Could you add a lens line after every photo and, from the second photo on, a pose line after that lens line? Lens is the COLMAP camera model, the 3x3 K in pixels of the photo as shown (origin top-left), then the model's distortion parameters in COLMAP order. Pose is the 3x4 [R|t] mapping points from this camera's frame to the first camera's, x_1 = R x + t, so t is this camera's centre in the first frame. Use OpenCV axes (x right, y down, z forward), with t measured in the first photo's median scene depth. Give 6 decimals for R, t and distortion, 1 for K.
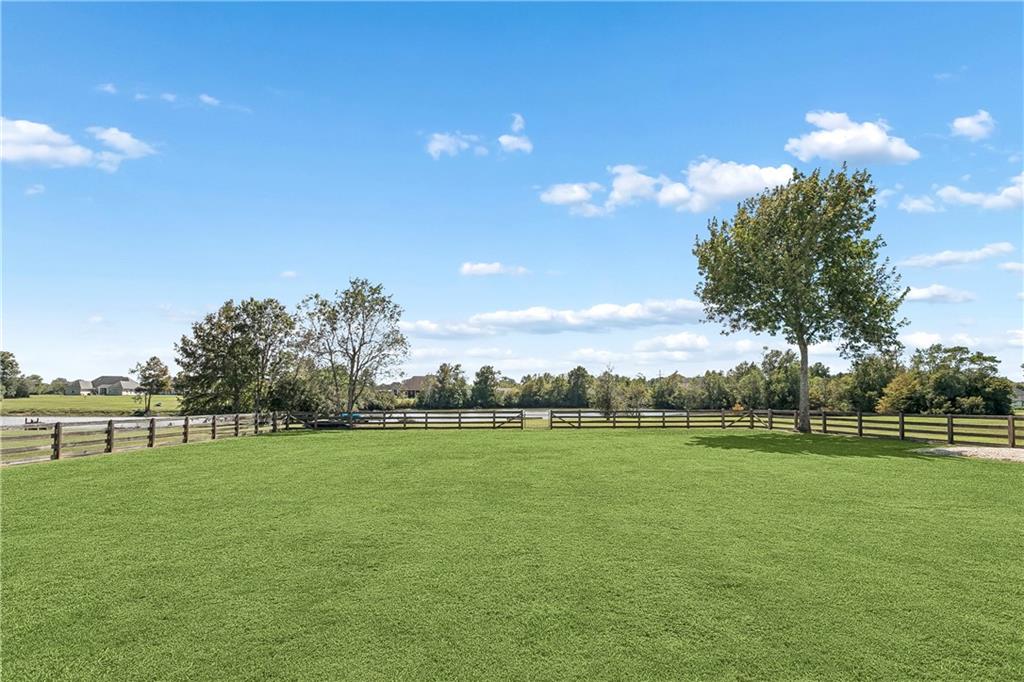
lens RADIAL K [[499.3, 0, 512.3], [0, 499.3, 341.8], [0, 0, 1]] dist [0.000011, 0.000080]
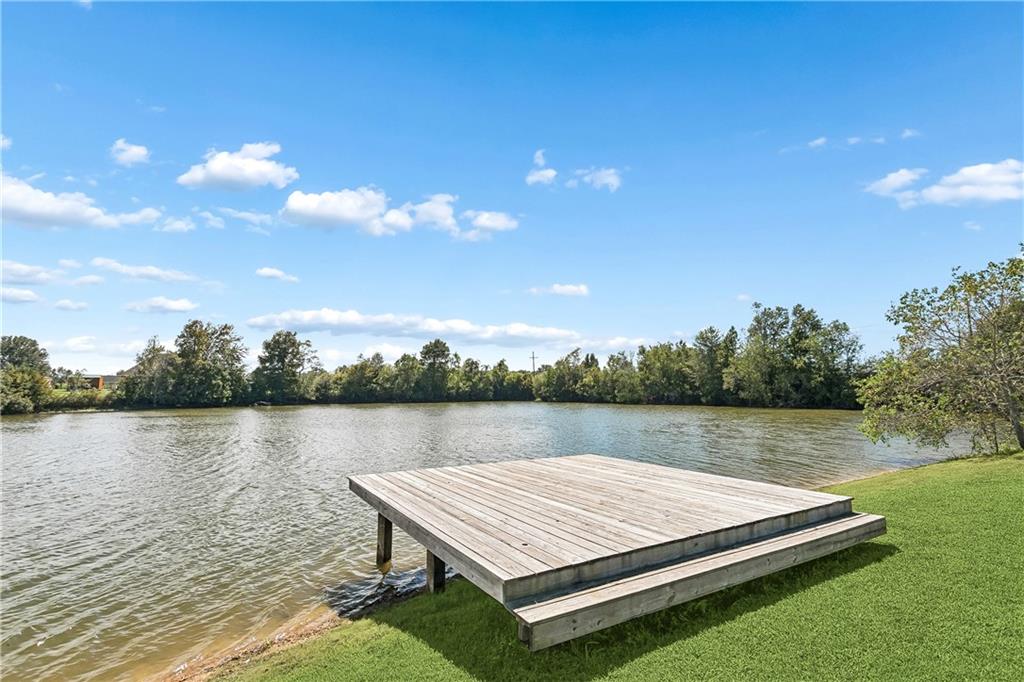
lens RADIAL K [[499.3, 0, 510.9], [0, 499.3, 336.9], [0, 0, 1]] dist [0.000011, 0.000080]
pose [[0.934417, 0.032699, 0.354677, -0.012143], [-0.033462, 0.999432, -0.003986, 0.049367], [-0.354606, -0.008144, 0.934980, 0.376169]]
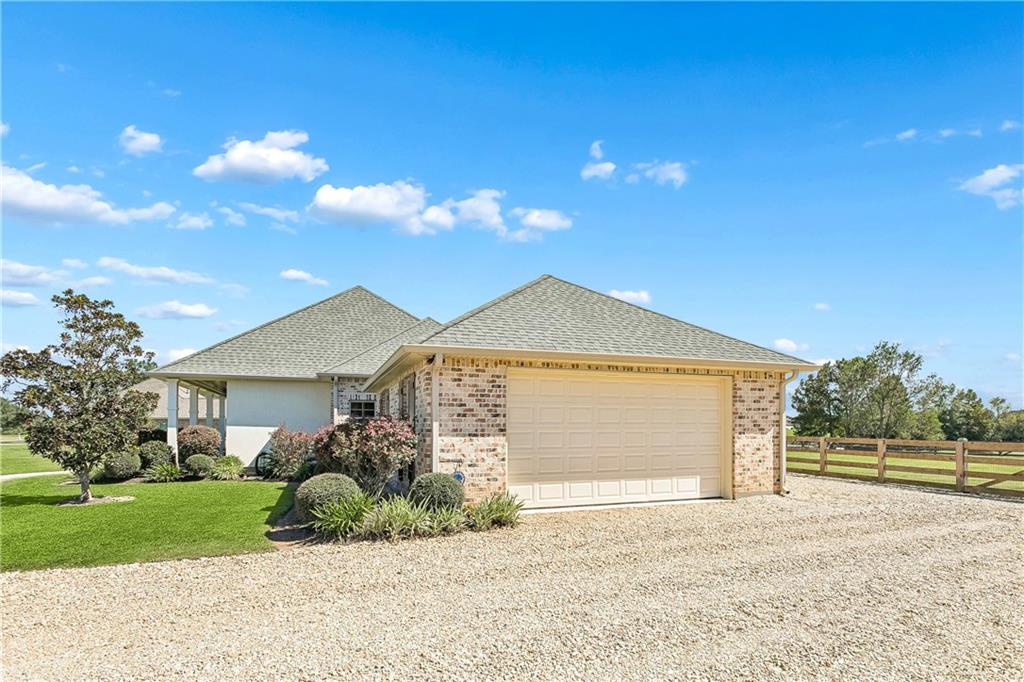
lens RADIAL K [[499.3, 0, 512.9], [0, 499.3, 341.1], [0, 0, 1]] dist [0.000011, 0.000080]
pose [[0.964244, 0.045189, 0.261137, 0.016342], [-0.043952, 0.998978, -0.010576, 0.046327], [-0.261348, -0.001279, 0.965244, 0.455970]]
